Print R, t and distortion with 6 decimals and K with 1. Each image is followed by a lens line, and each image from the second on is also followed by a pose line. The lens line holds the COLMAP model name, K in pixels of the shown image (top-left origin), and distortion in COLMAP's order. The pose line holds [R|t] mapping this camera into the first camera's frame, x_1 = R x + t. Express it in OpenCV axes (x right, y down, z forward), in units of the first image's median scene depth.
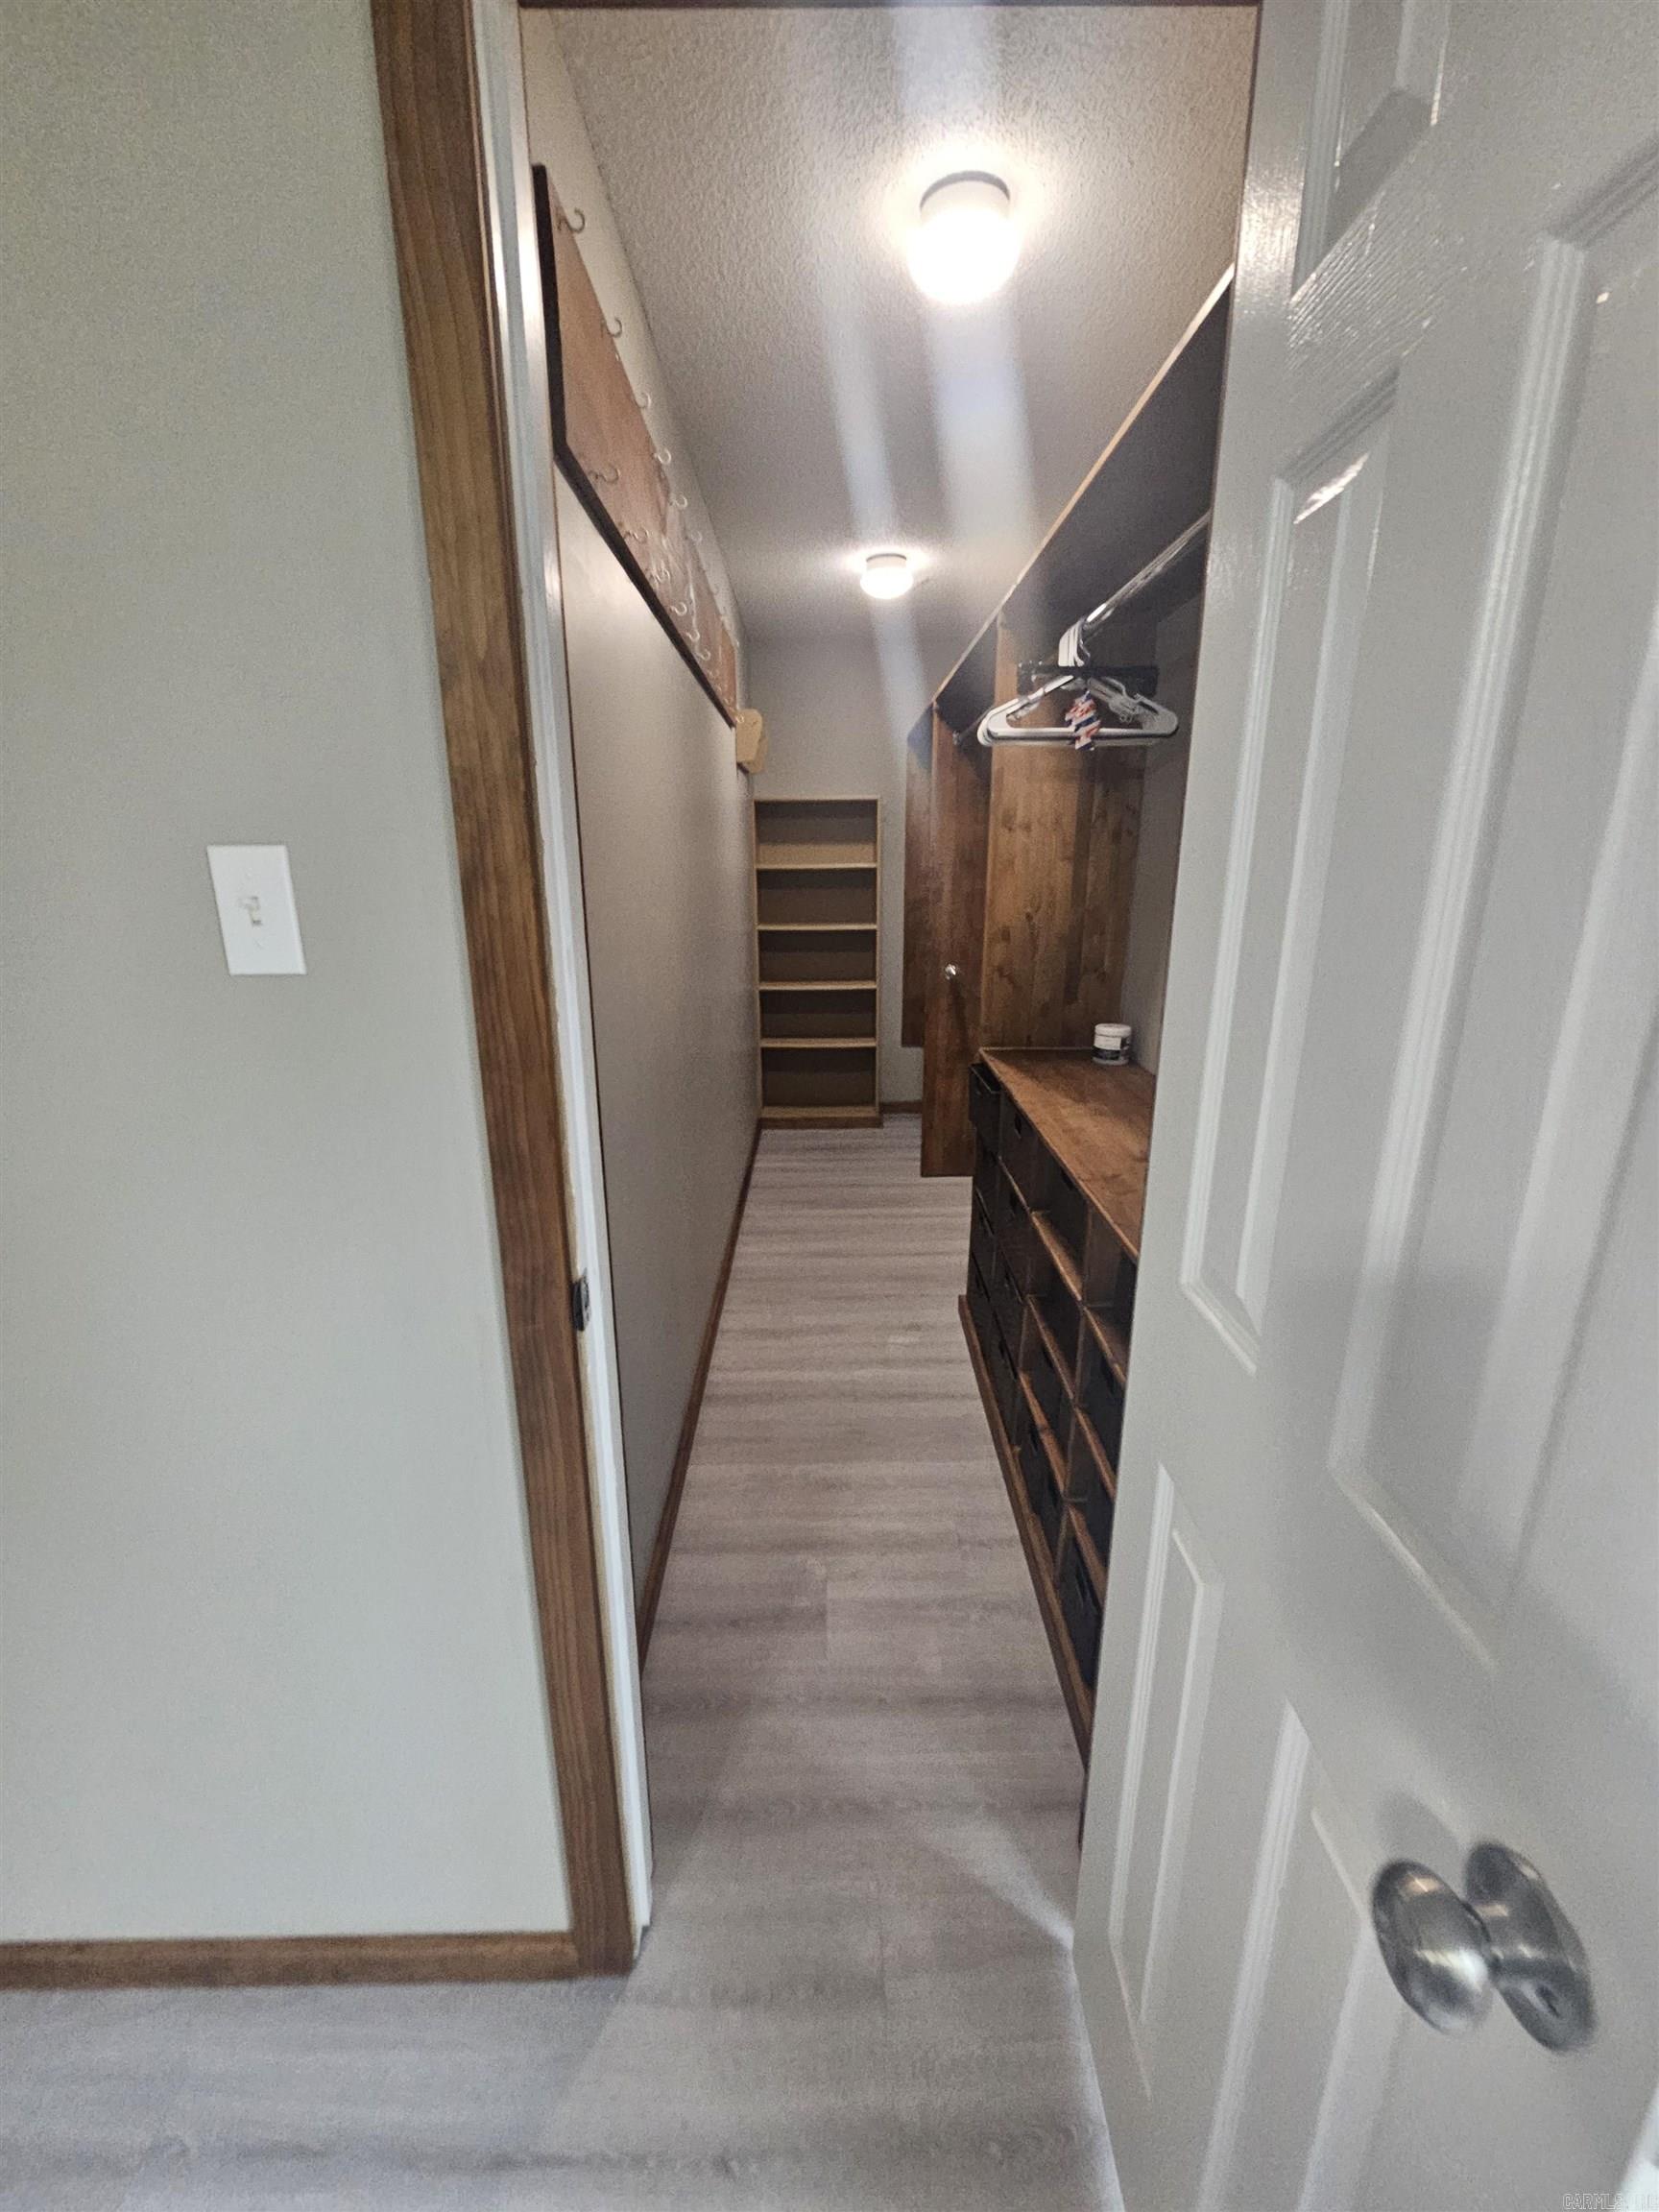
lens RADIAL K [[907.7, 0, 838.0], [0, 907.7, 1122.7], [0, 0, 1]] dist [-0.001685, 0.001352]
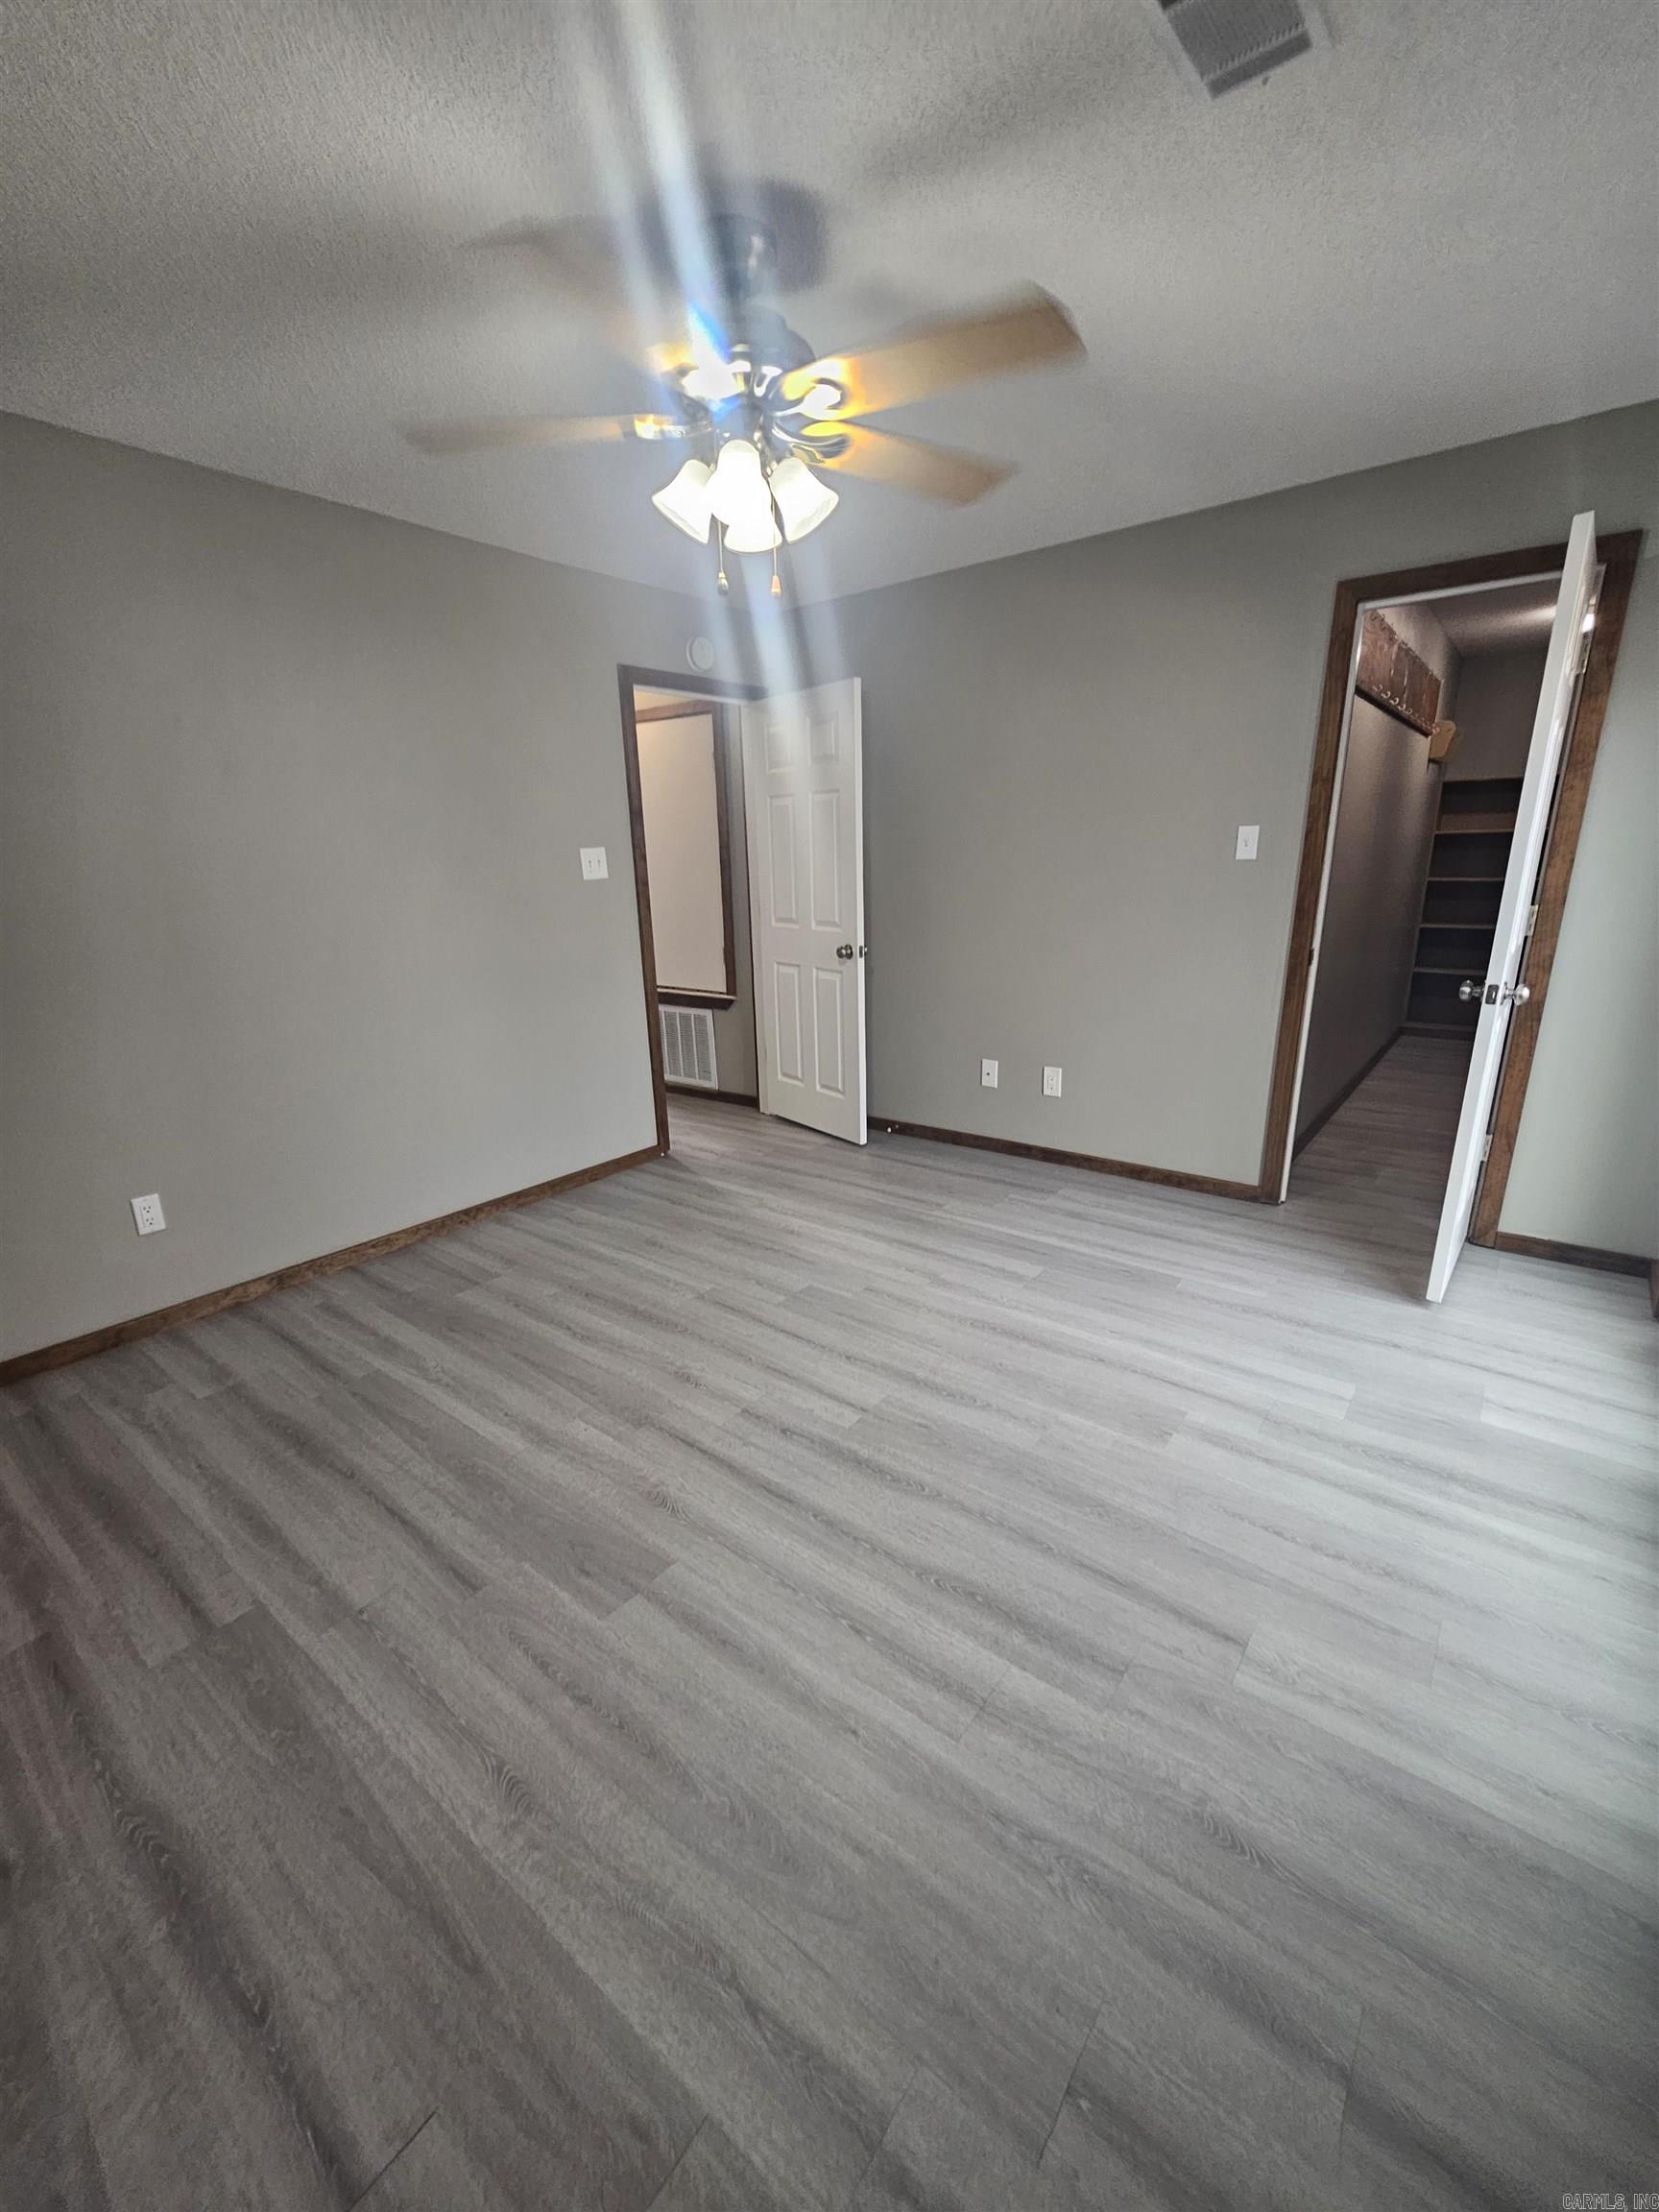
lens RADIAL K [[907.7, 0, 838.0], [0, 907.7, 1122.7], [0, 0, 1]] dist [-0.001685, 0.001352]
pose [[0.779554, 0.166083, -0.603913, 0.136970], [-0.151422, 0.985575, 0.075584, 0.226958], [0.607755, 0.032524, 0.793458, -0.768783]]
